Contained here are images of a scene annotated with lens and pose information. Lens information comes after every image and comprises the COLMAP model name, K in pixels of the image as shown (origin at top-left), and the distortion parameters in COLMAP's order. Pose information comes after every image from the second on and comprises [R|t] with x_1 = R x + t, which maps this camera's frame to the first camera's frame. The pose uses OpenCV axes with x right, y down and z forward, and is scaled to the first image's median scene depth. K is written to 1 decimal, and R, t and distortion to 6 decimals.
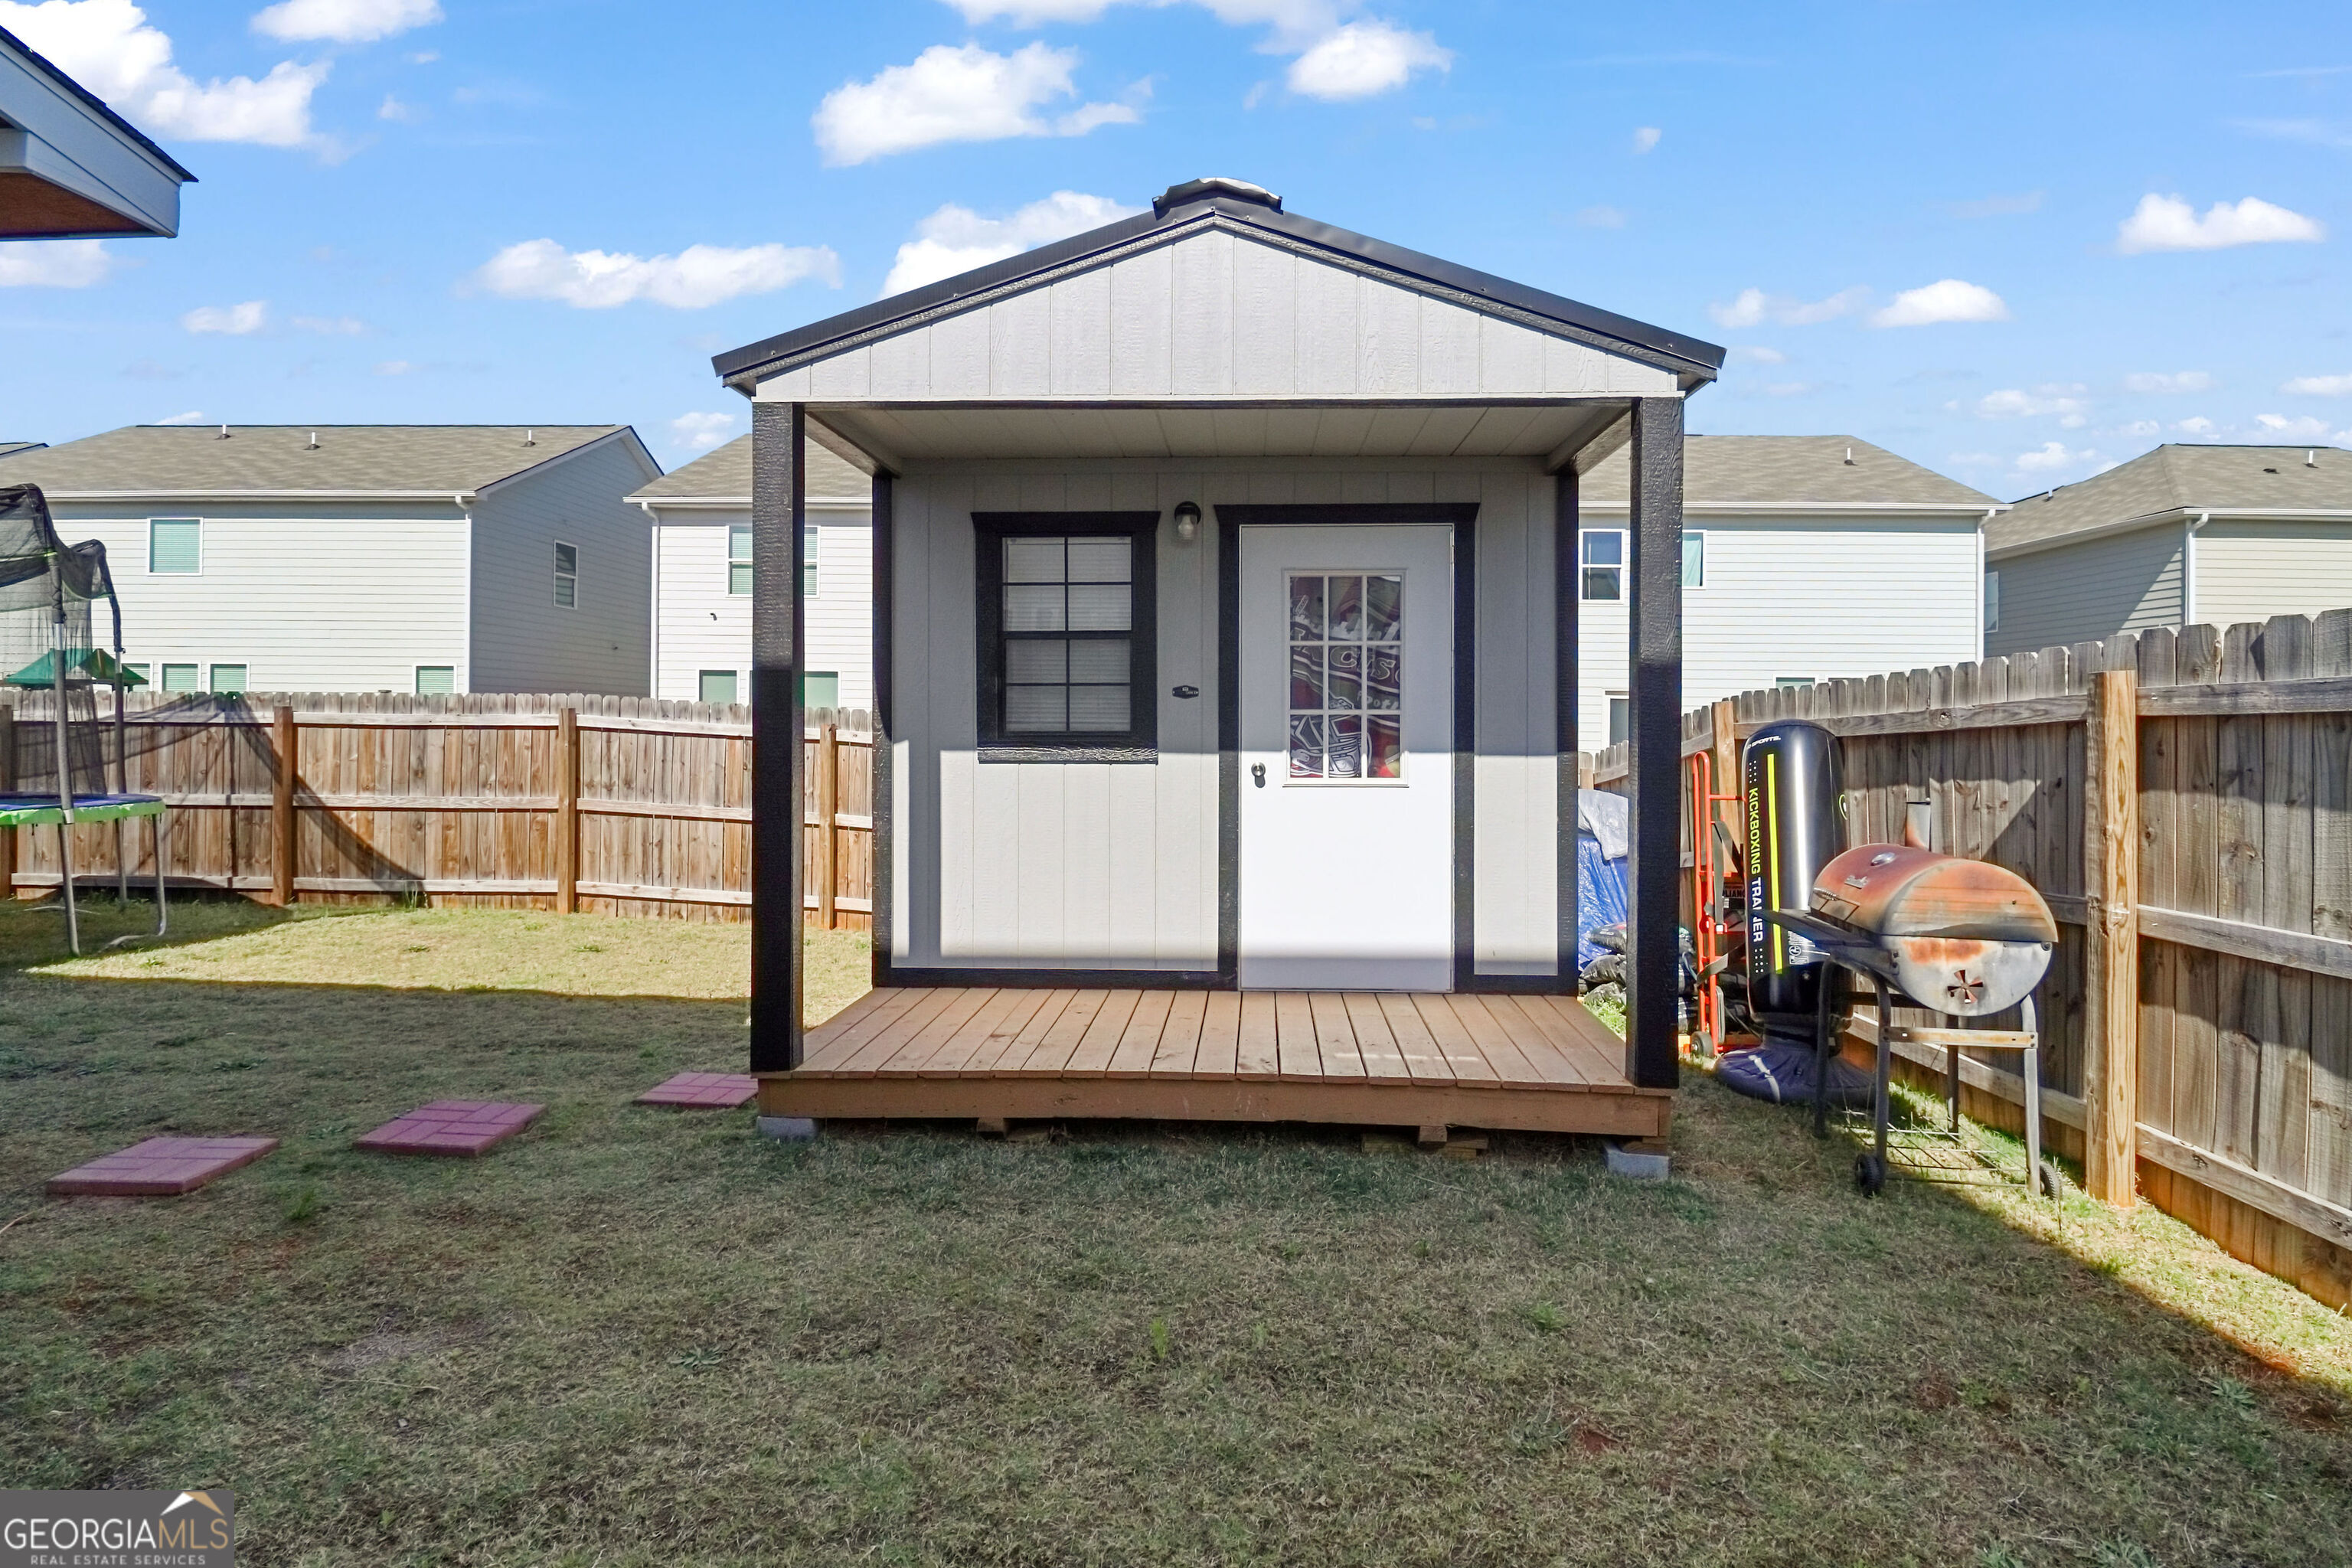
lens RADIAL K [[1074.6, 0, 1176.0], [0, 1074.6, 784.0], [0, 0, 1]] dist [-0.003224, -0.014072]
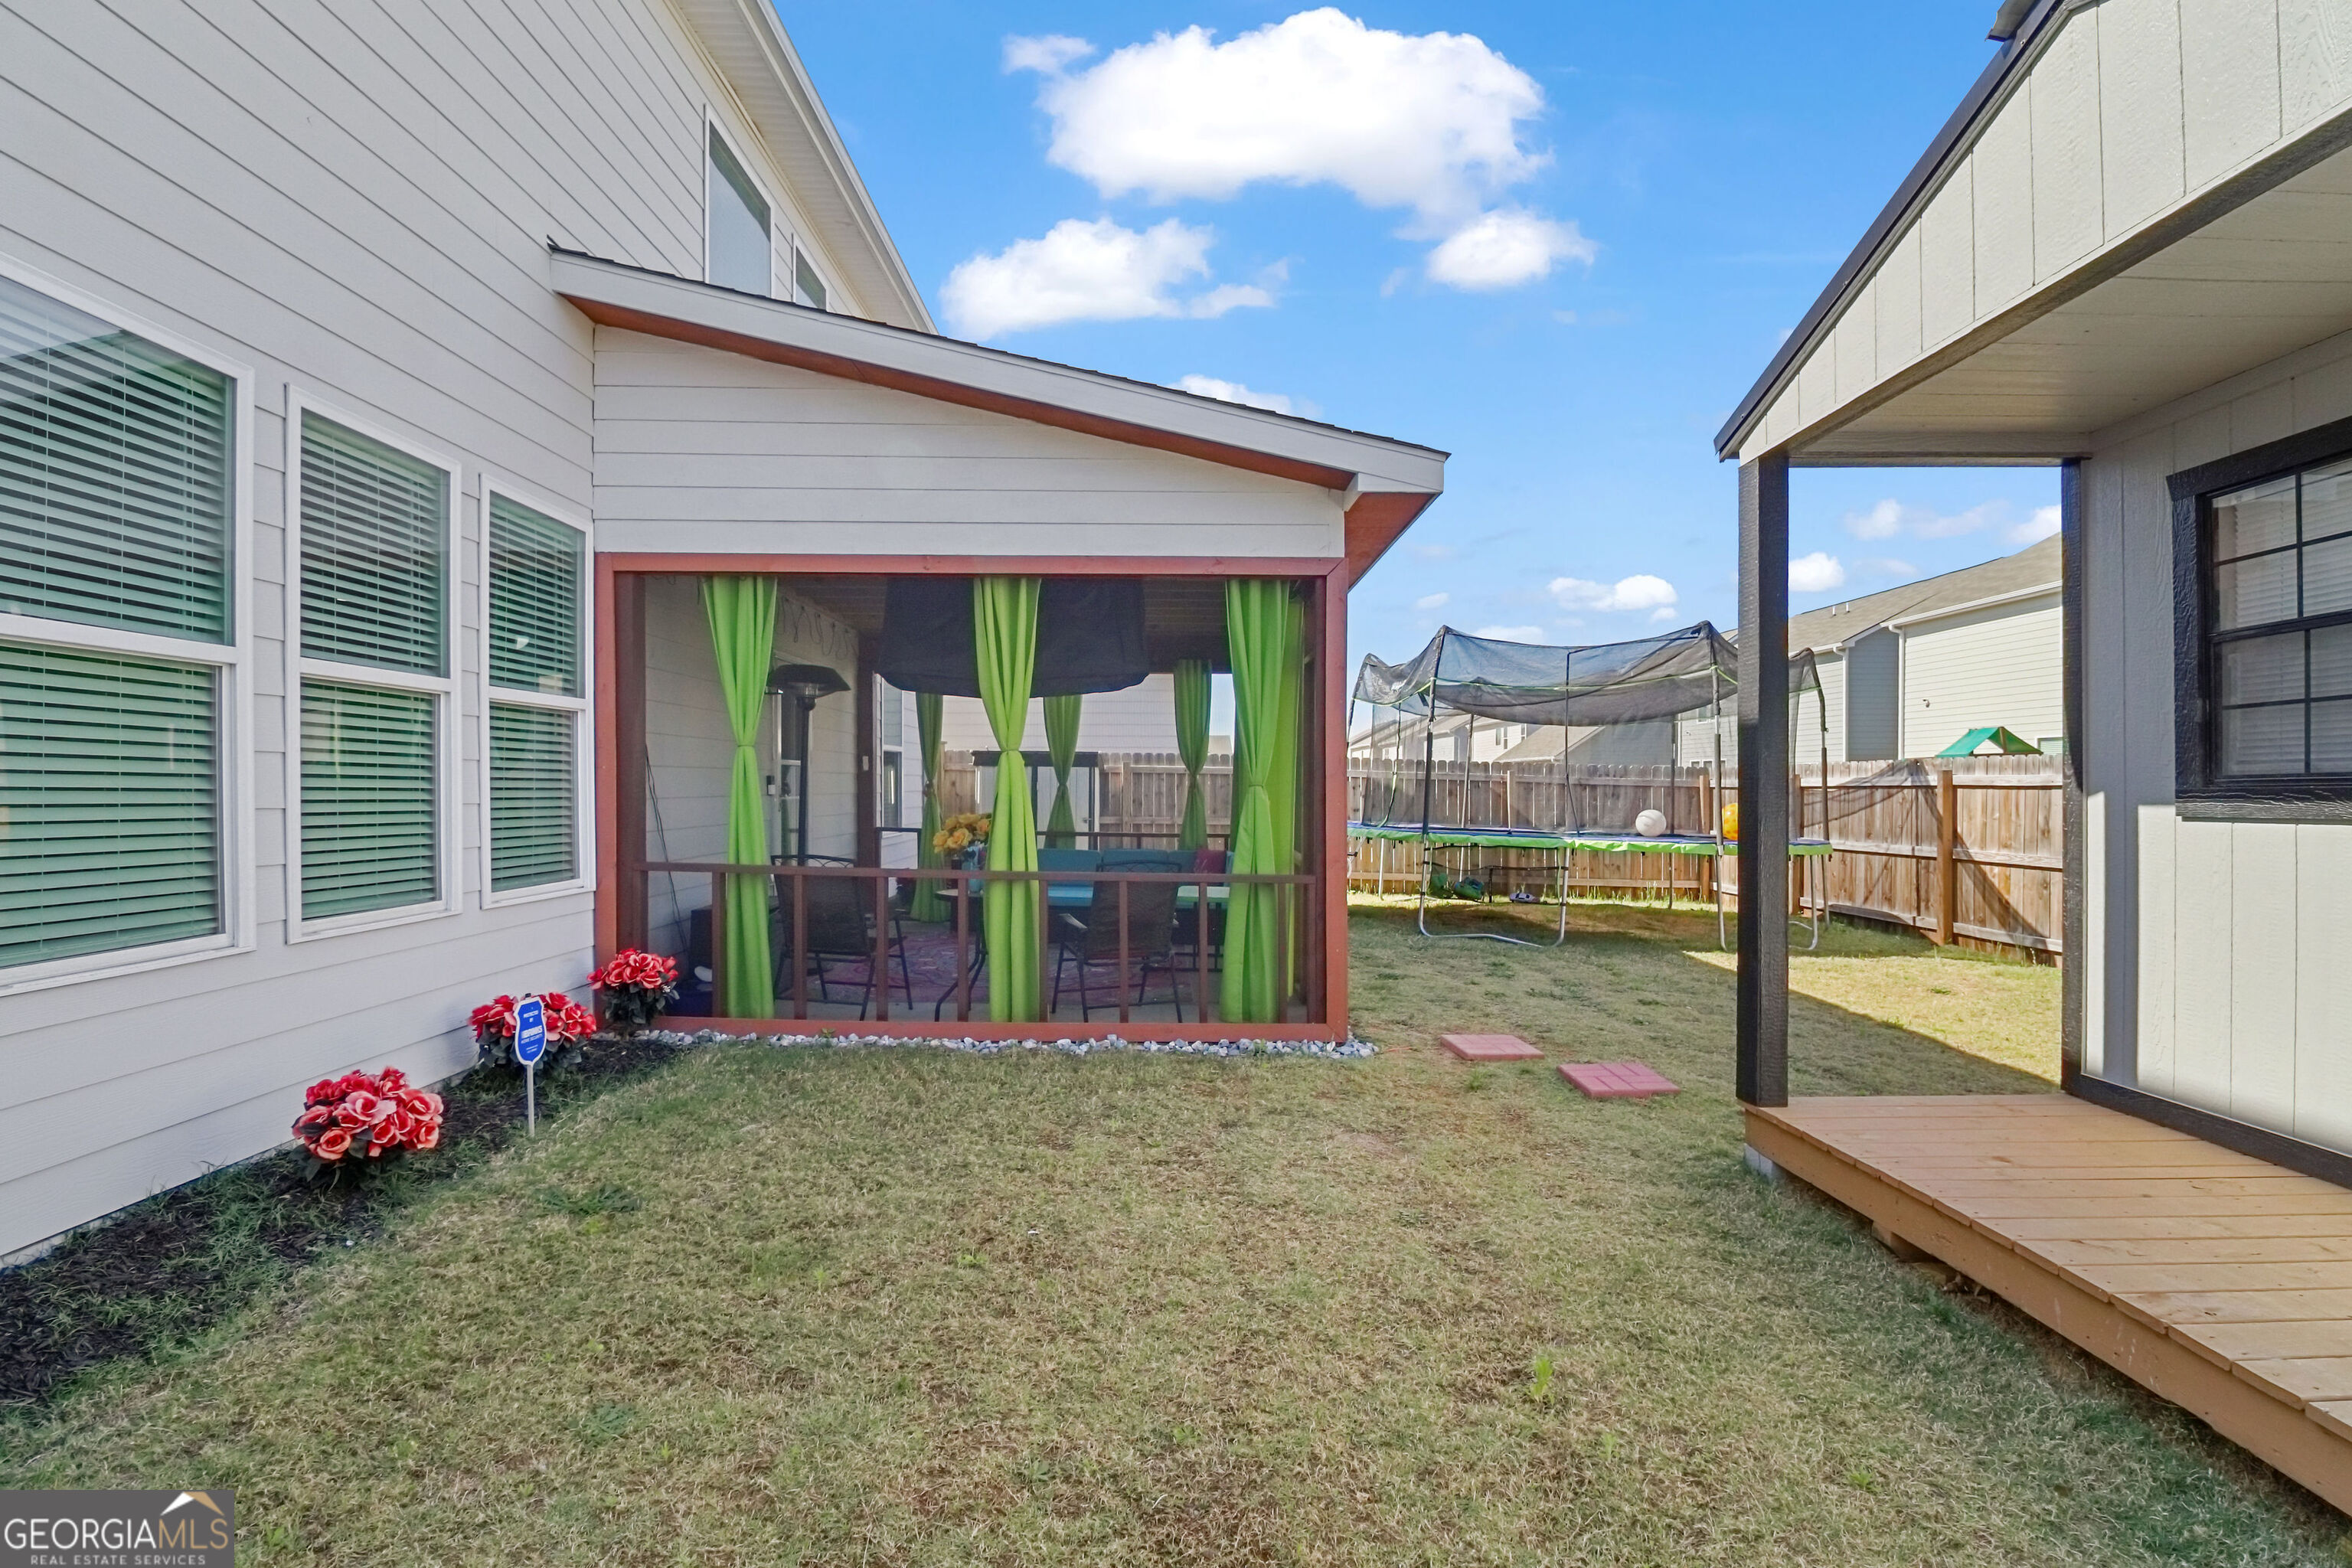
lens RADIAL K [[1070.8, 0, 1261.3], [0, 1070.8, 872.1], [0, 0, 1]] dist [-0.002274, -0.014148]
pose [[0.124835, 0.067851, -0.989855, 0.459527], [-0.049150, 0.996857, 0.062132, 0.001547], [0.990959, 0.040895, 0.127778, 0.306314]]
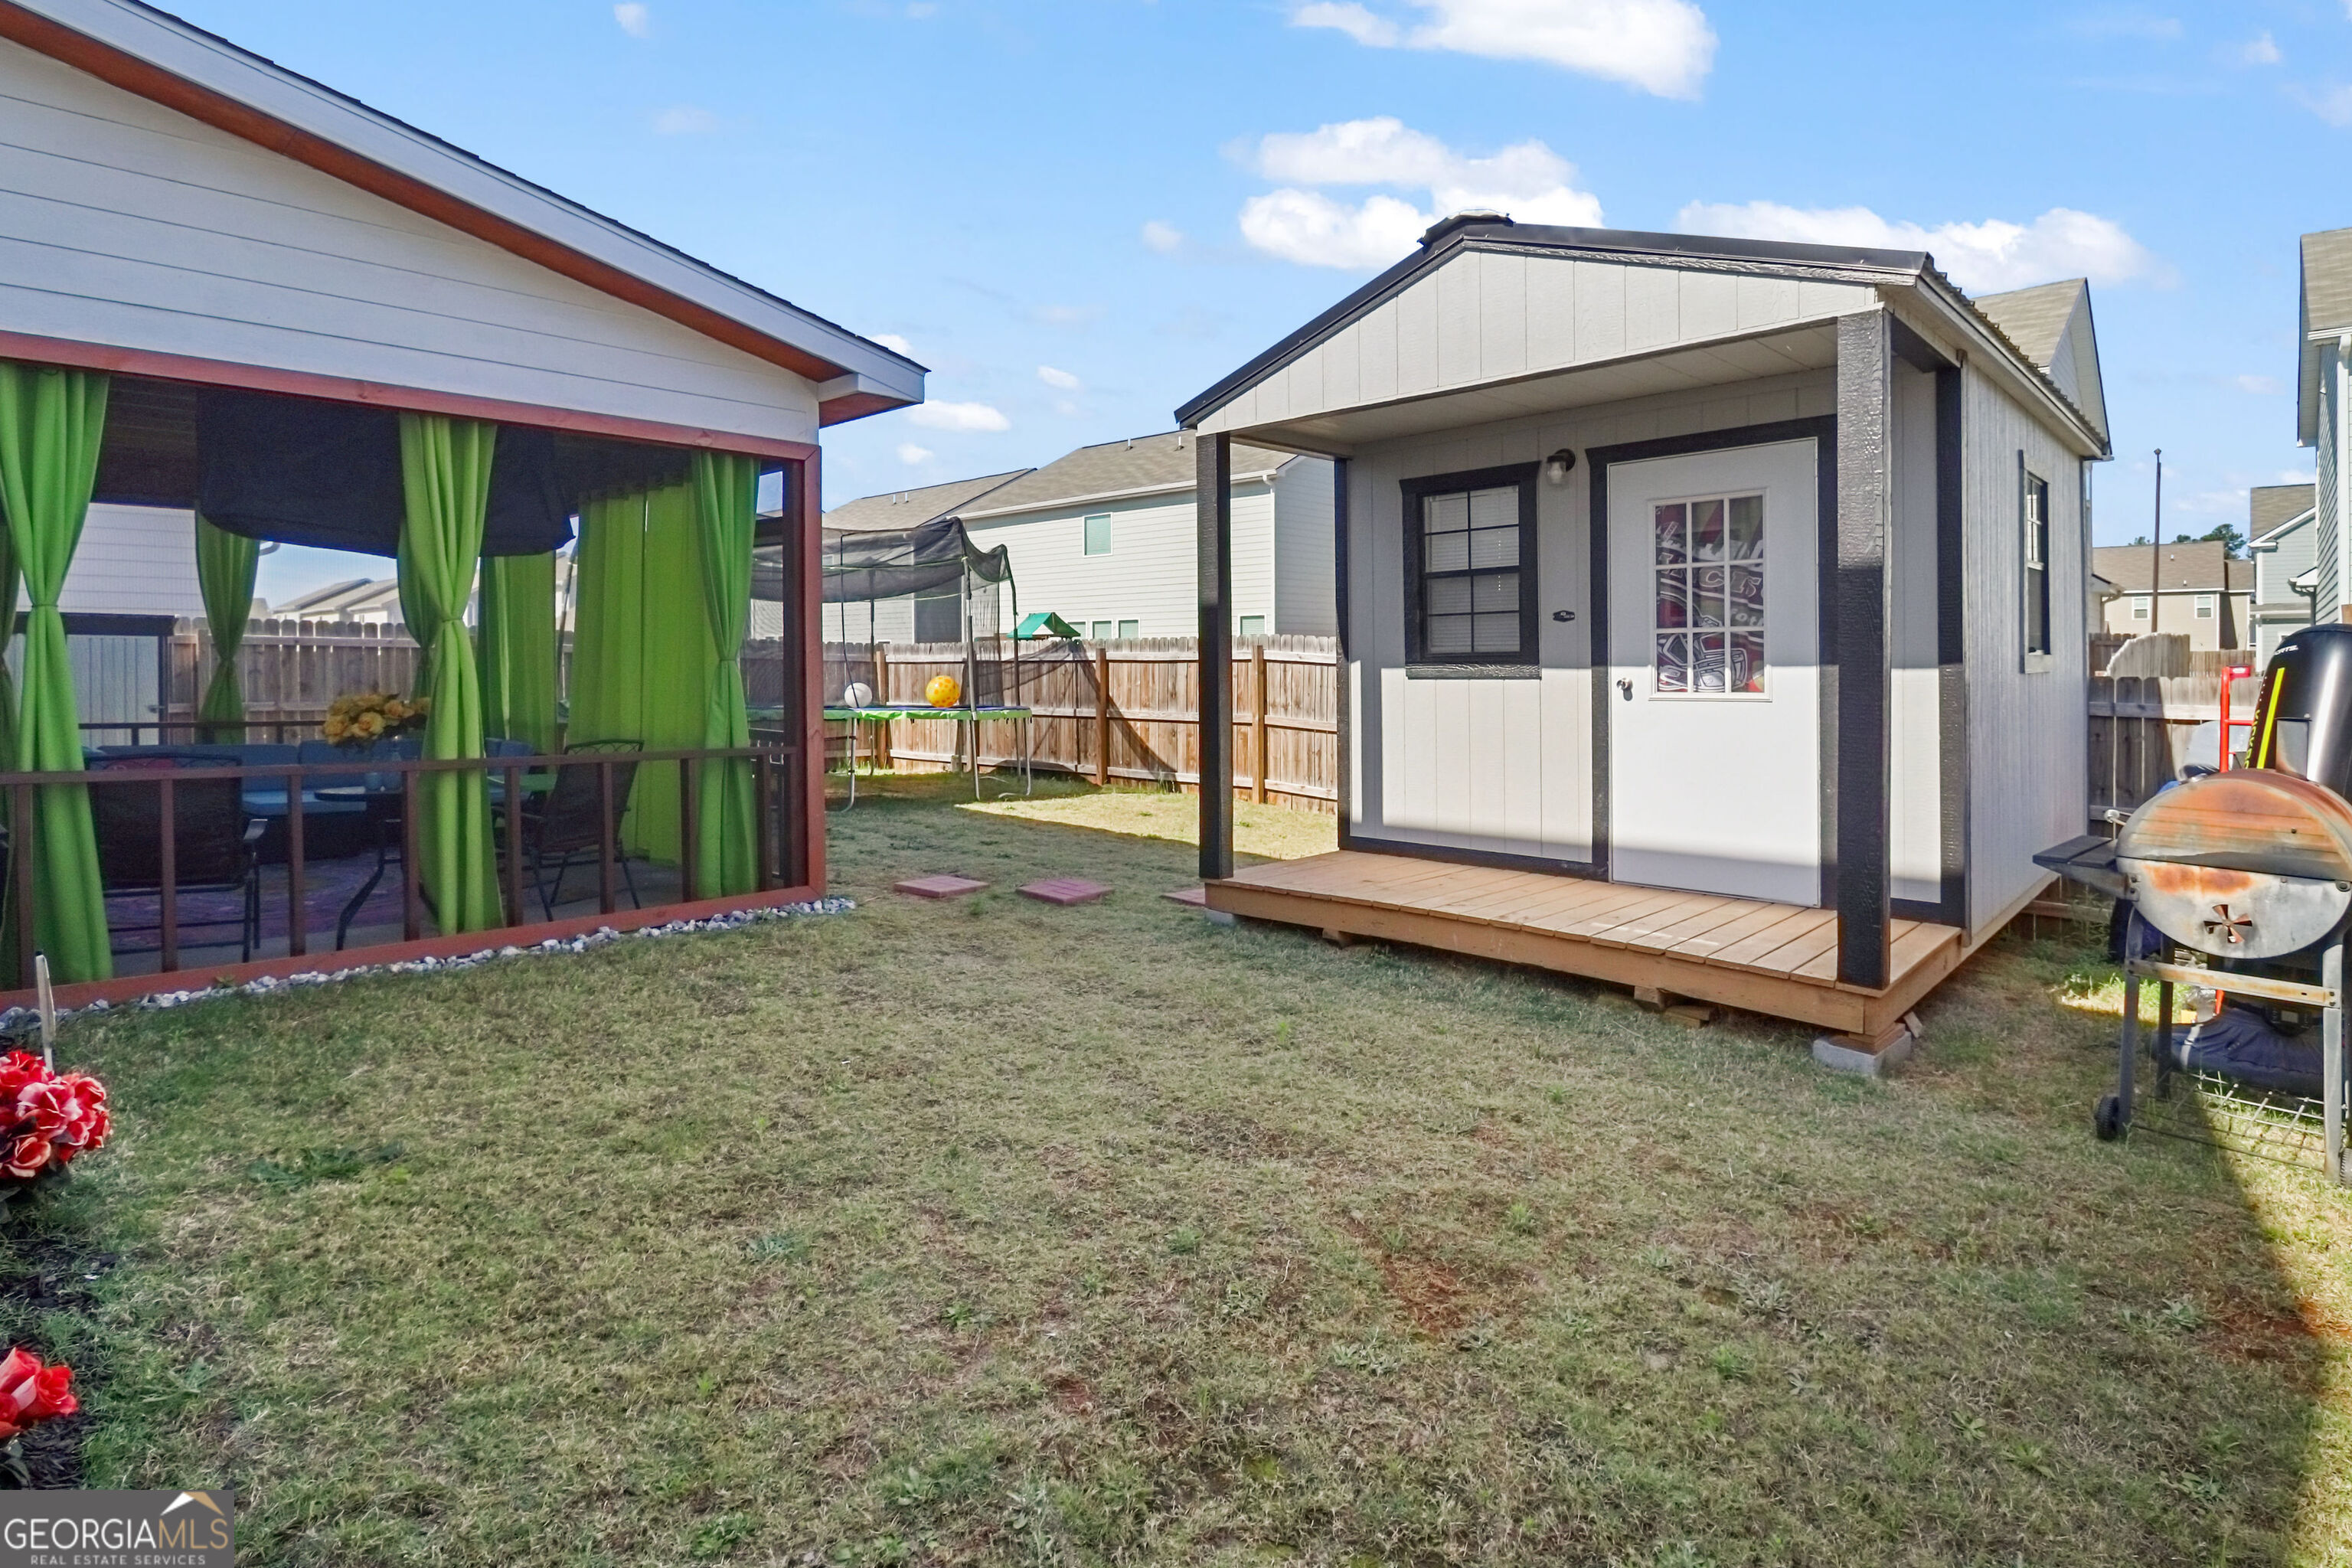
lens RADIAL K [[1074.6, 0, 1176.0], [0, 1074.6, 784.0], [0, 0, 1]] dist [-0.003224, -0.014072]
pose [[0.765865, 0.061061, -0.640096, 0.436809], [-0.023512, 0.997474, 0.067021, 0.026019], [0.642572, -0.036279, 0.765366, -0.151864]]
